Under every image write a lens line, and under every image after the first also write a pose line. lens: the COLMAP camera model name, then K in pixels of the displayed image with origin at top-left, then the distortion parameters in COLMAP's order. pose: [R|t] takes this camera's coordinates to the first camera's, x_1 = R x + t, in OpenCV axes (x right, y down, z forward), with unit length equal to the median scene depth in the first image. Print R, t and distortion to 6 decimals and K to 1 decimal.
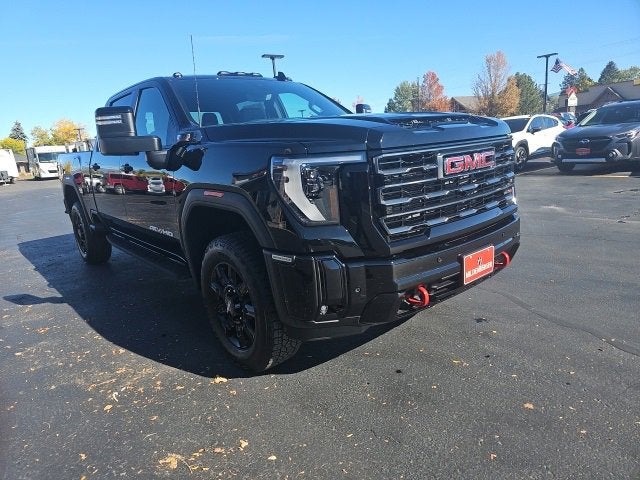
lens RADIAL K [[432.6, 0, 304.9], [0, 432.6, 241.0], [0, 0, 1]] dist [0.063578, -0.051491]
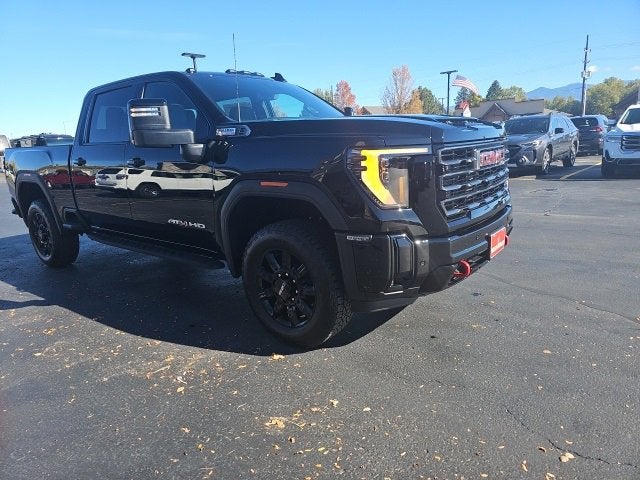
lens RADIAL K [[433.9, 0, 311.1], [0, 433.9, 246.8], [0, 0, 1]] dist [0.063076, -0.051801]
pose [[0.977265, -0.026388, 0.210372, -0.316450], [0.026091, 0.999651, 0.004187, 0.041585], [-0.210409, 0.001397, 0.977613, -0.067999]]
